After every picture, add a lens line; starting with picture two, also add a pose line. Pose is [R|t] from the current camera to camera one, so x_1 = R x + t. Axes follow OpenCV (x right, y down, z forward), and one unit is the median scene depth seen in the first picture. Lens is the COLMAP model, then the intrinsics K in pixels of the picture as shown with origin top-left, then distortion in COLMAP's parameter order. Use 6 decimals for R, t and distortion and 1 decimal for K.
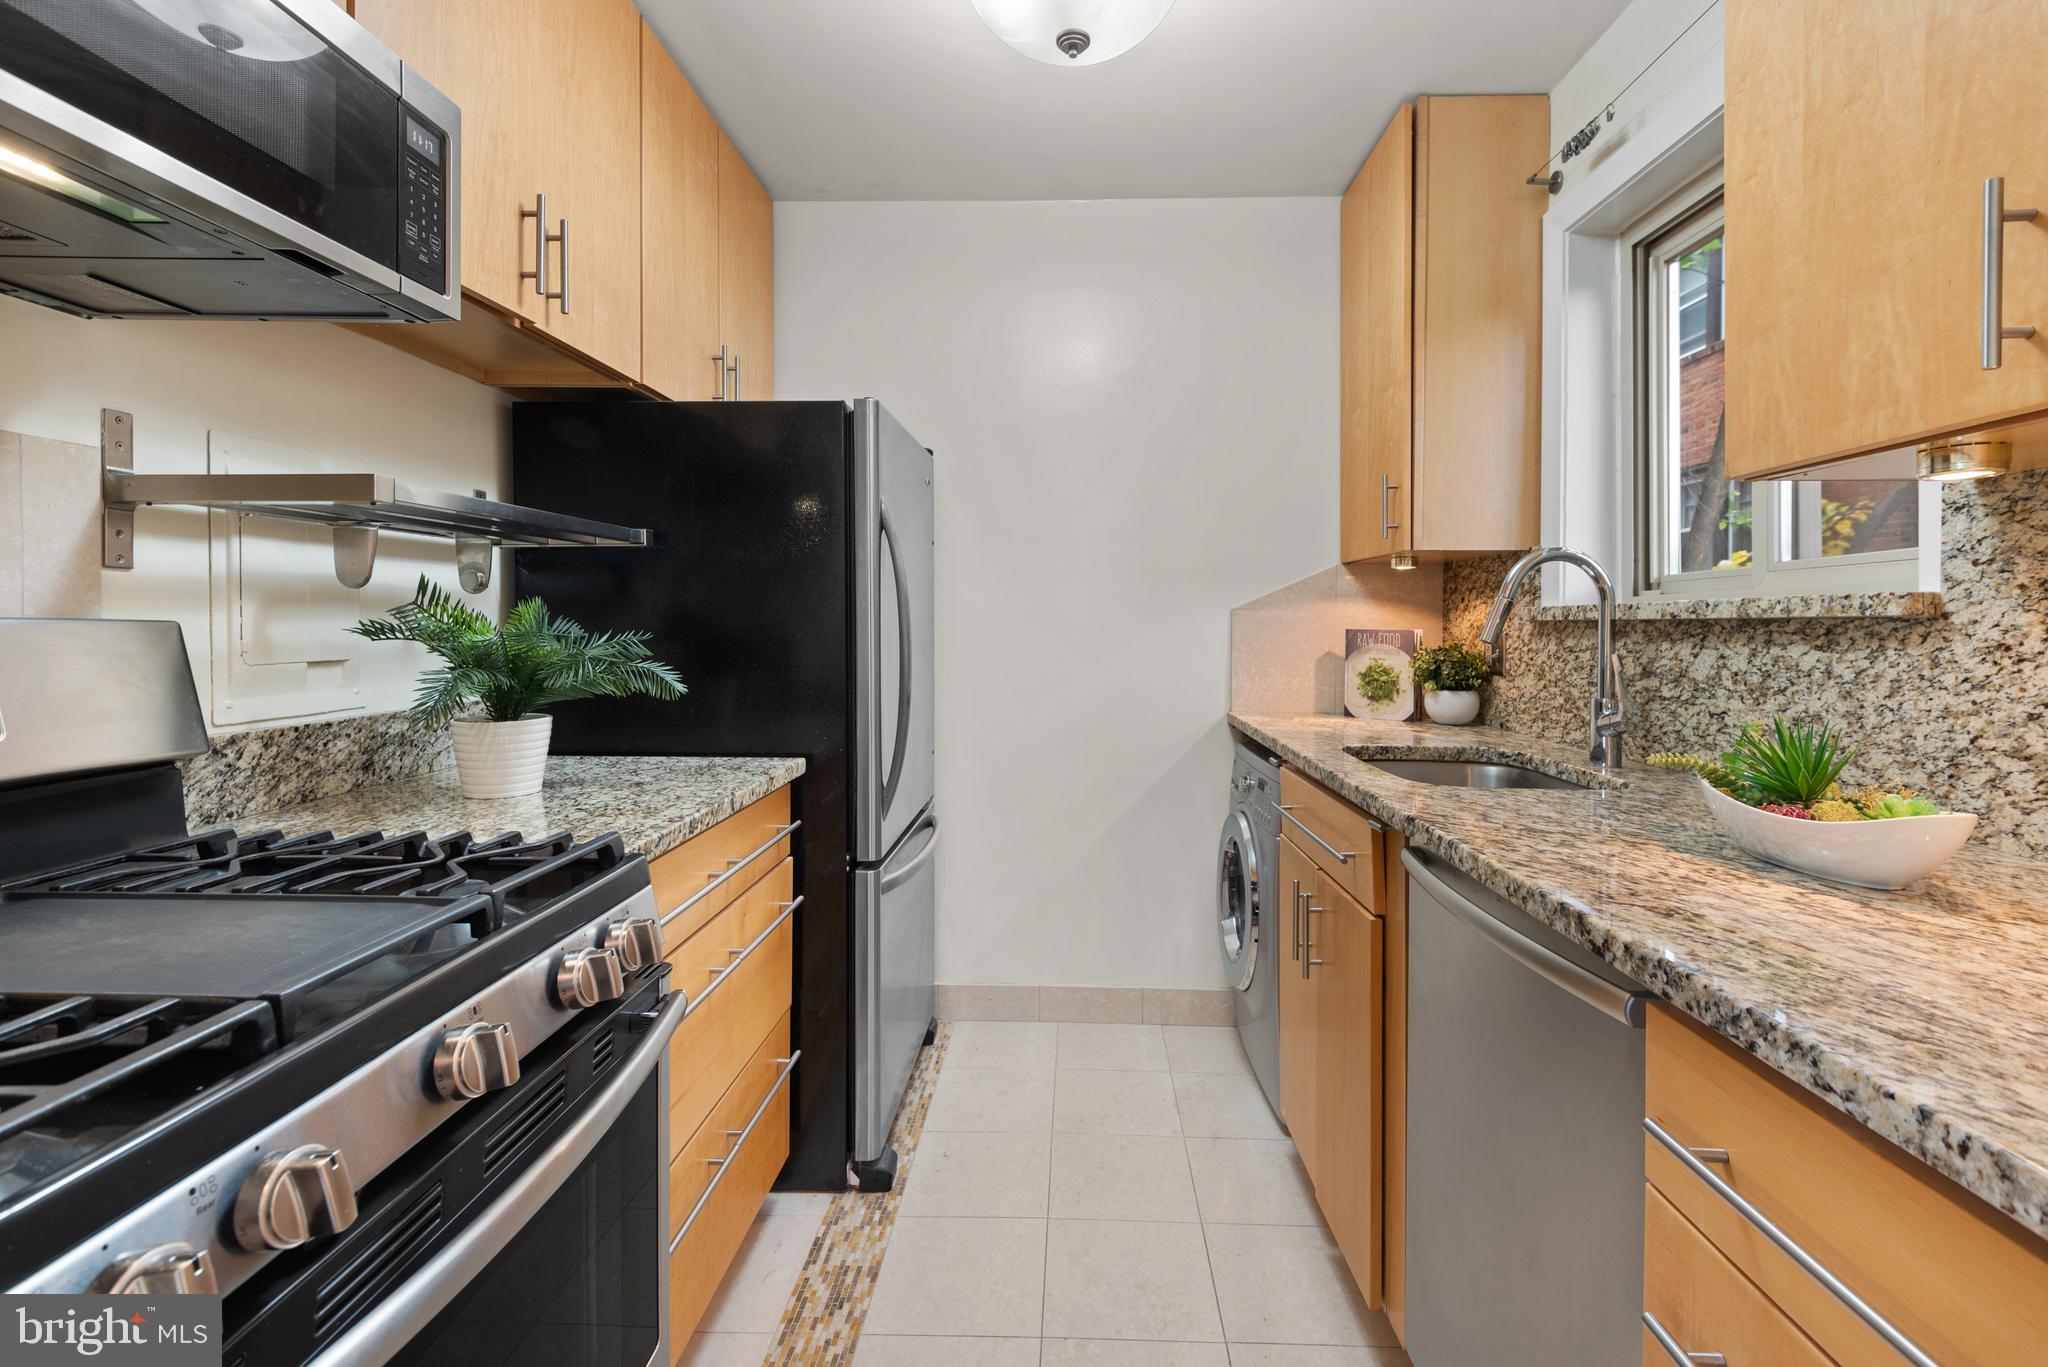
lens RADIAL K [[926.4, 0, 1062.9], [0, 926.4, 629.8], [0, 0, 1]] dist [0.026635, -0.011191]
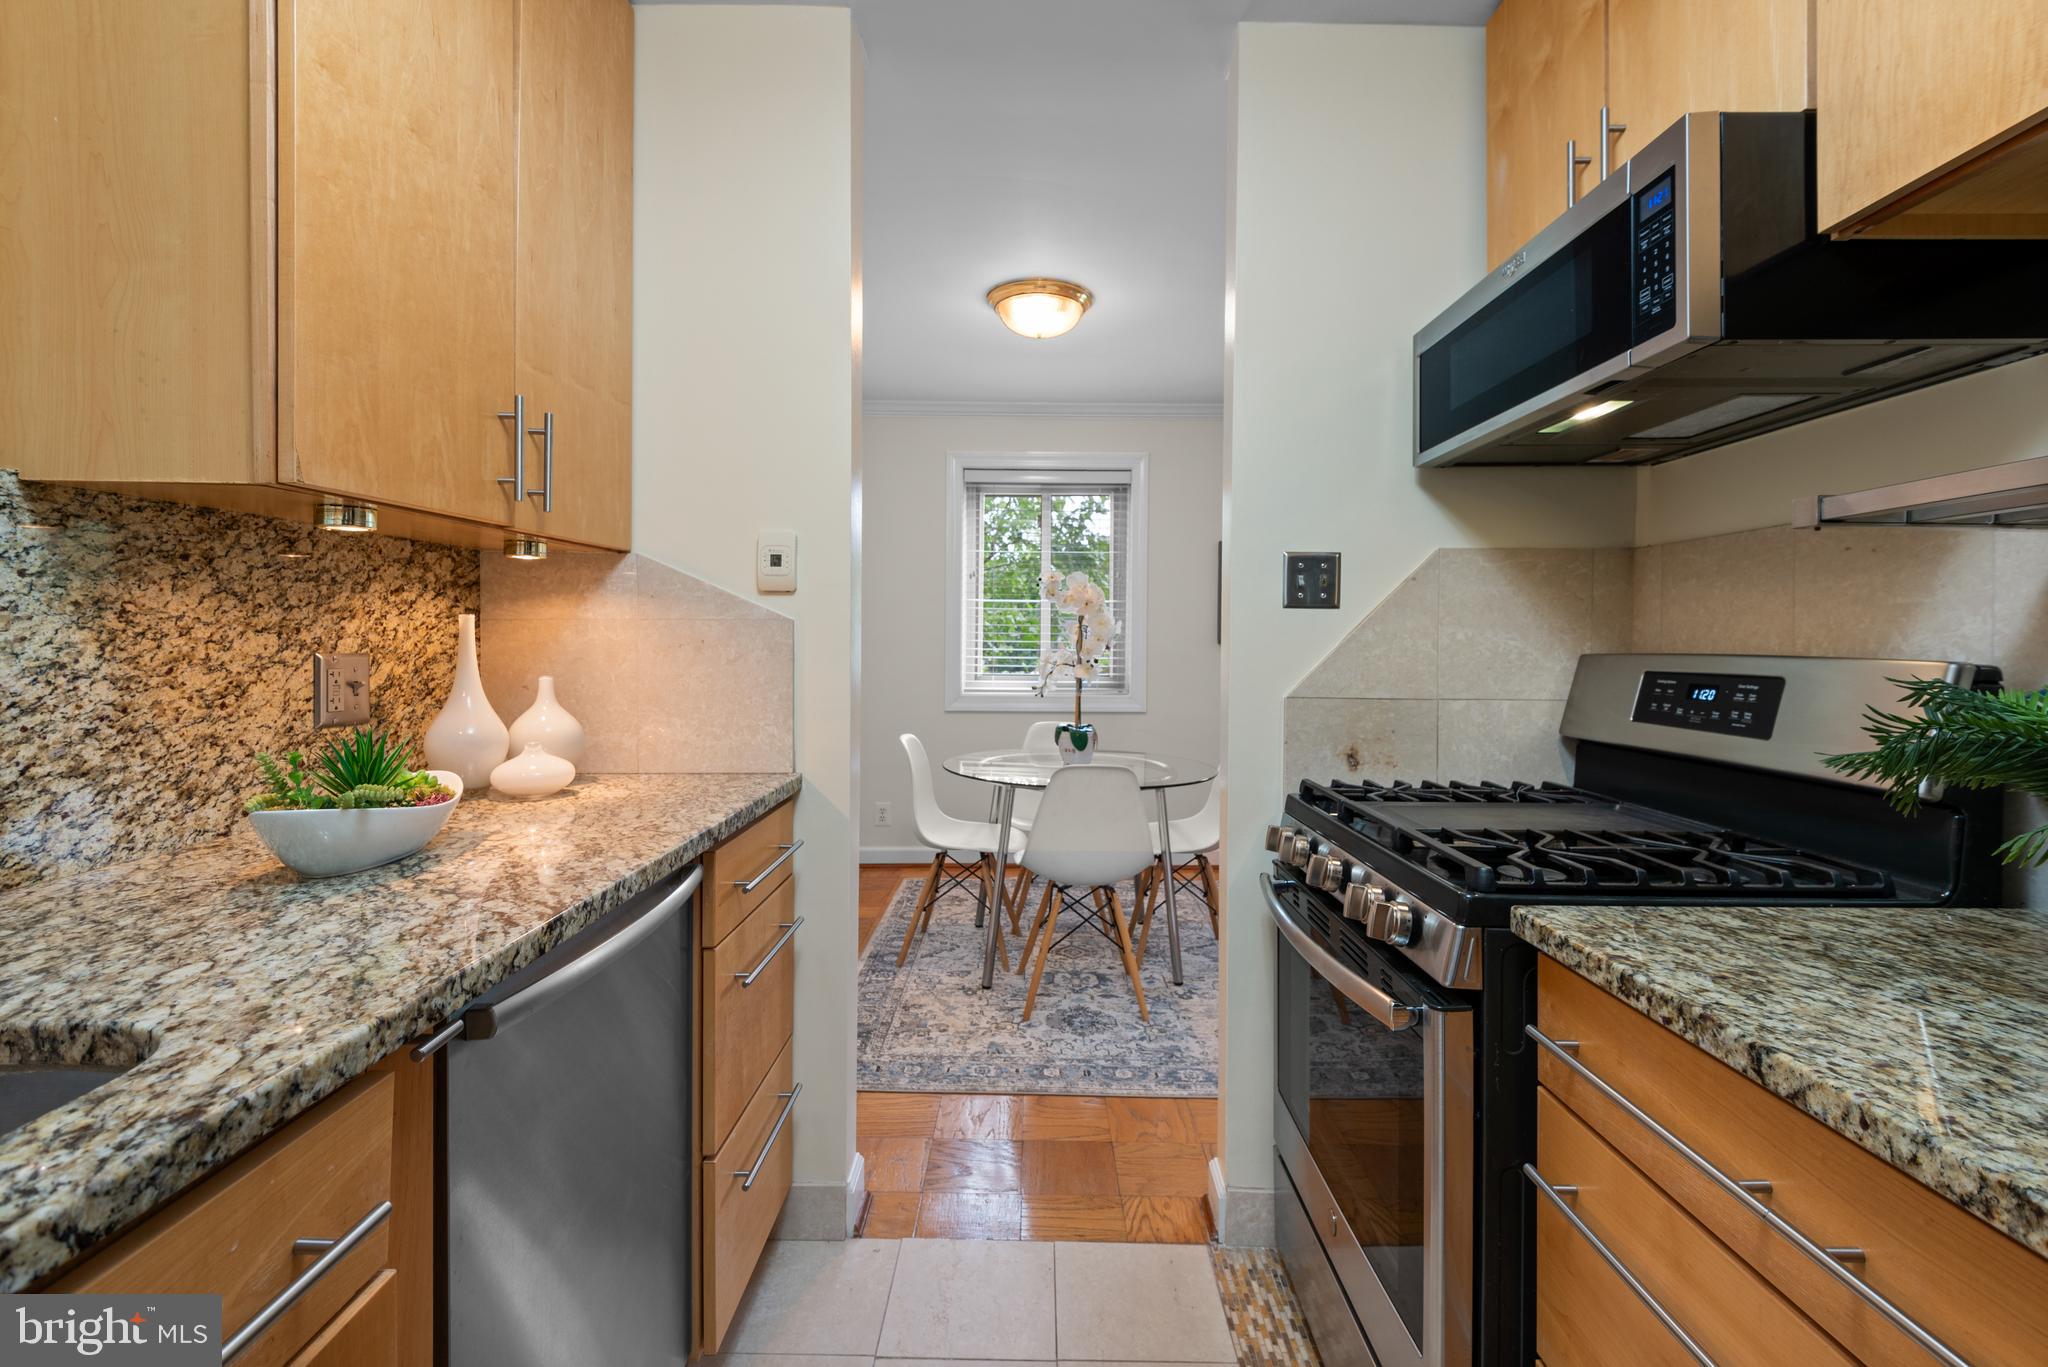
lens RADIAL K [[926.4, 0, 1050.9], [0, 926.4, 663.0], [0, 0, 1]] dist [0.026635, -0.011191]
pose [[-0.999436, -0.012172, -0.031307, 0.015601], [-0.013205, 0.999368, 0.033013, -0.024957], [0.030885, 0.033408, -0.998964, 1.707922]]
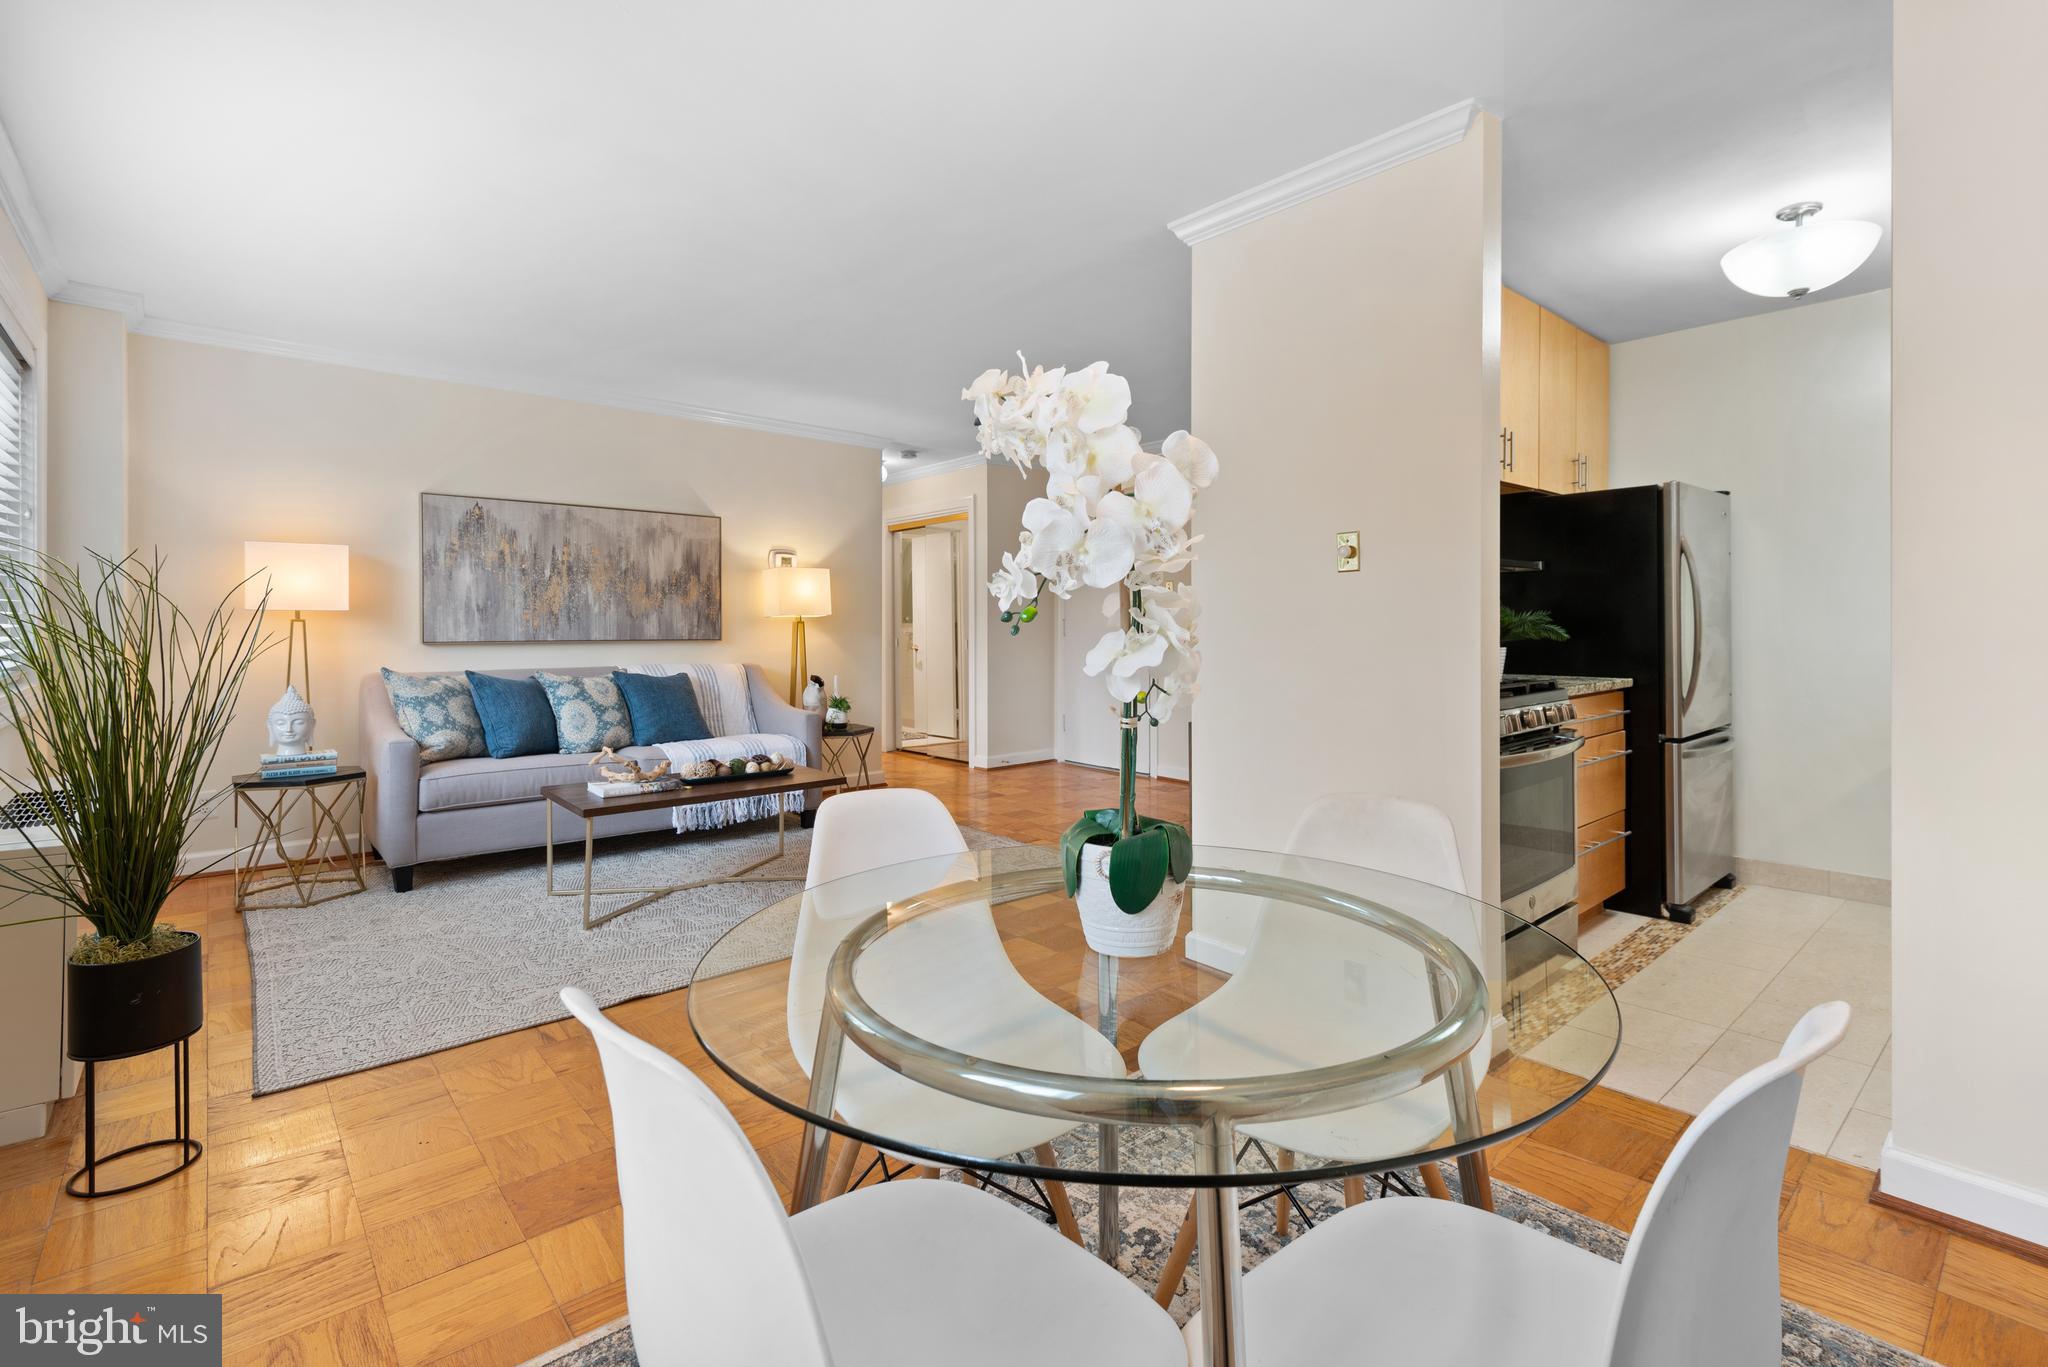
lens RADIAL K [[926.4, 0, 1043.5], [0, 926.4, 641.4], [0, 0, 1]] dist [0.026635, -0.011191]
pose [[0.678664, -0.001901, -0.734447, 0.446257], [0.003626, 0.999993, 0.000763, 0.084965], [0.734440, -0.003181, 0.678666, -1.706321]]
